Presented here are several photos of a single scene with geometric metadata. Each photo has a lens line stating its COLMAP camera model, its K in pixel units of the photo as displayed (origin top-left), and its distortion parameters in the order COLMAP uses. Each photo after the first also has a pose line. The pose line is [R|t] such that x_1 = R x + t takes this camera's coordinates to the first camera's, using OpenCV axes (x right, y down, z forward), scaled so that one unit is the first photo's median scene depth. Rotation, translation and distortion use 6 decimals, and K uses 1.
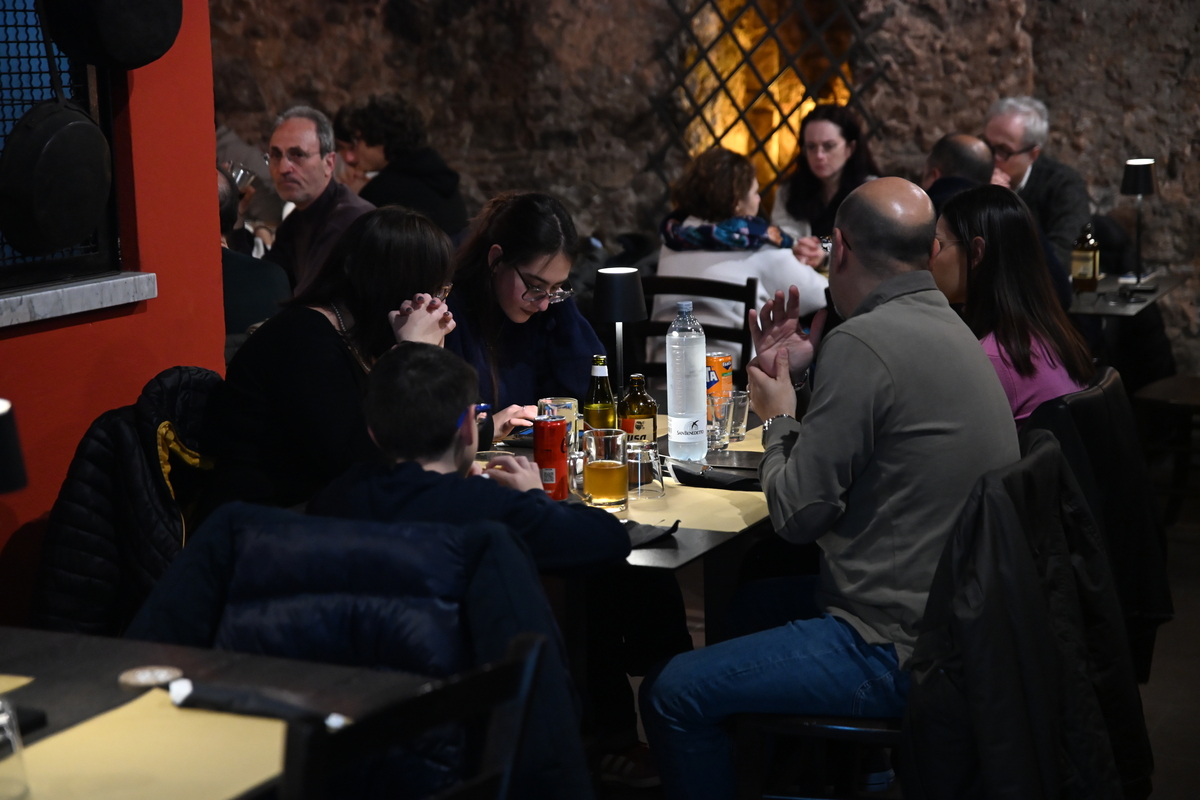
lens RADIAL K [[2427.4, 0, 598.6], [0, 2427.4, 397.8], [0, 0, 1]] dist [0.356142, 0.000000]
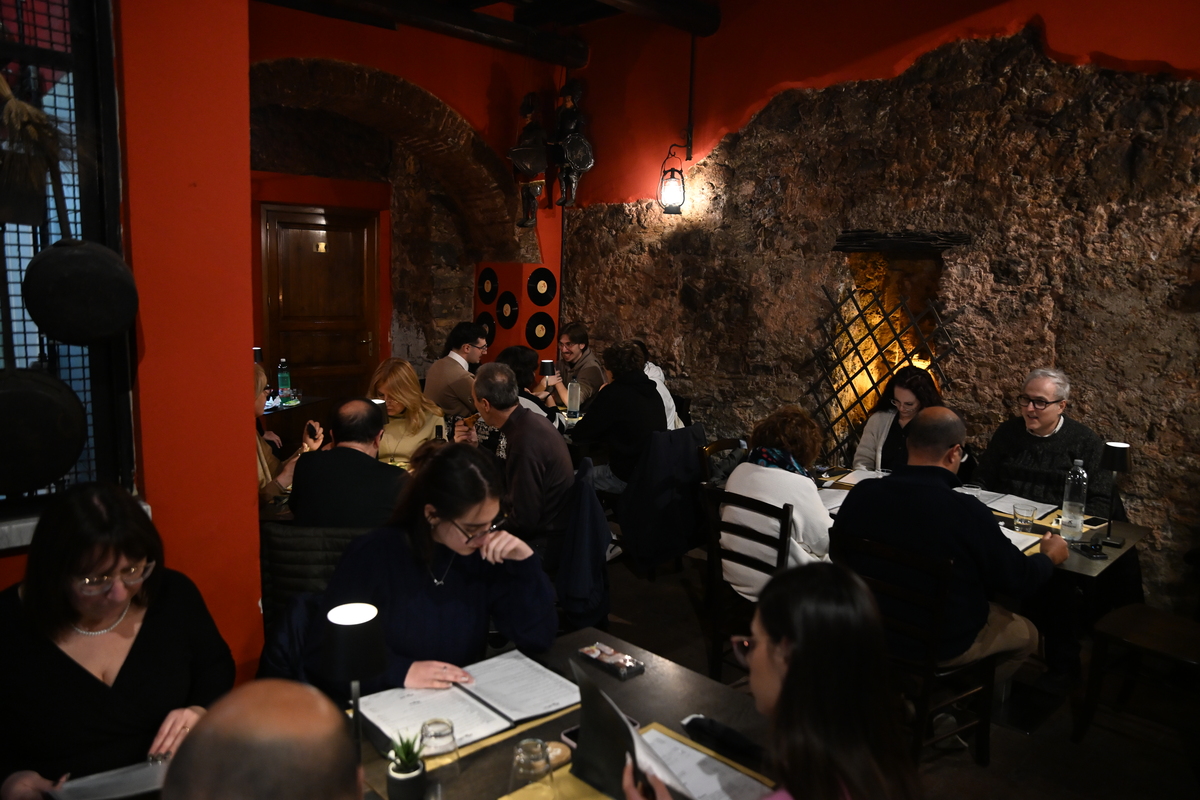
lens RADIAL K [[876.1, 0, 600.7], [0, 876.1, 403.4], [0, 0, 1]] dist [-0.033218, 0.016885]
pose [[0.926836, 0.091029, -0.364266, 0.108808], [-0.096054, 0.995367, 0.004340, -0.075764], [0.362973, 0.030967, 0.931285, 0.387309]]
